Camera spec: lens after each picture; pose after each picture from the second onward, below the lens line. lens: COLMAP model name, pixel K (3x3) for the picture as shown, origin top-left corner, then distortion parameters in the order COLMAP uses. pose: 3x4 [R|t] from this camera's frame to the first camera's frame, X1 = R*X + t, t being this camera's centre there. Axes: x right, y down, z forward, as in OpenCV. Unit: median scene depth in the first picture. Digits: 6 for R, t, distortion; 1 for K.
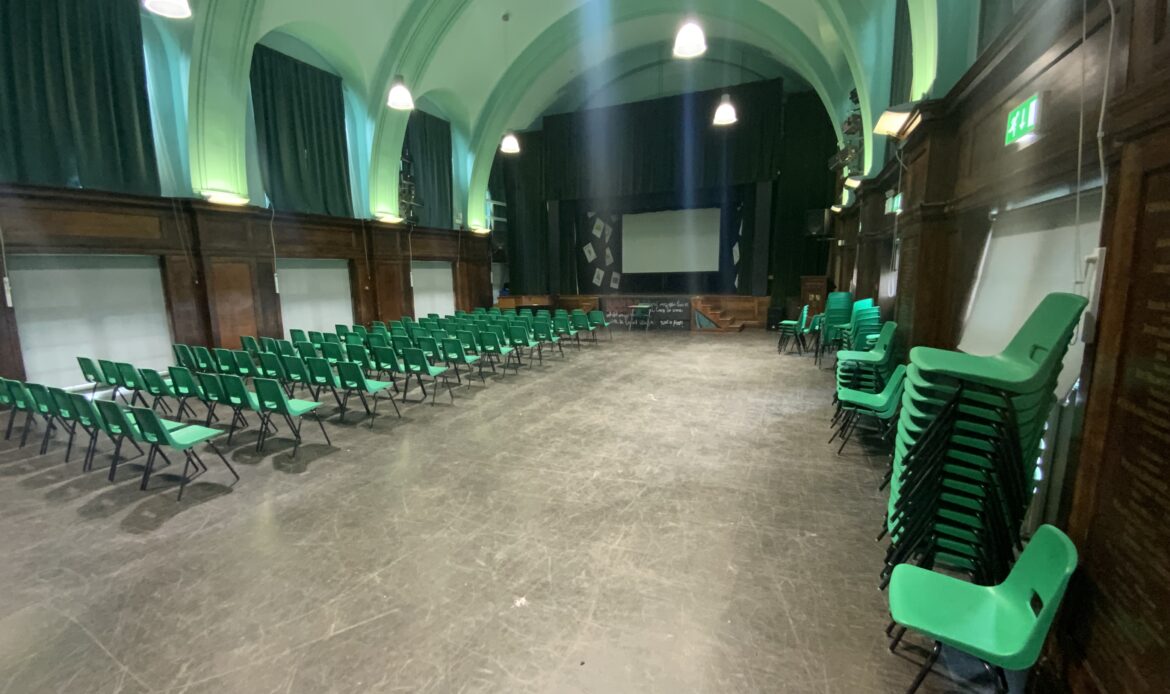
lens RADIAL K [[478.0, 0, 585.2], [0, 478.0, 349.4], [0, 0, 1]] dist [0.027865, -0.020778]
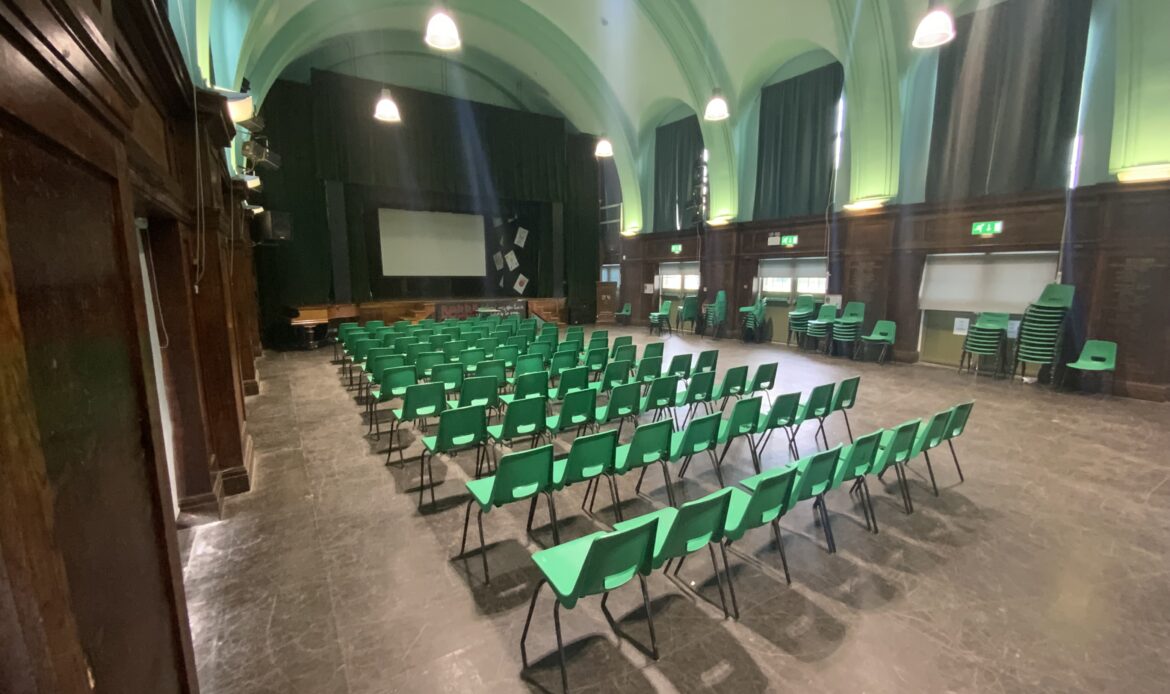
lens RADIAL K [[478.0, 0, 585.2], [0, 478.0, 349.4], [0, 0, 1]] dist [0.027865, -0.020778]
pose [[0.528163, -0.116629, 0.841095, -0.555144], [0.121466, 0.990713, 0.061102, -0.042664], [-0.840411, 0.069893, 0.537425, 0.278082]]
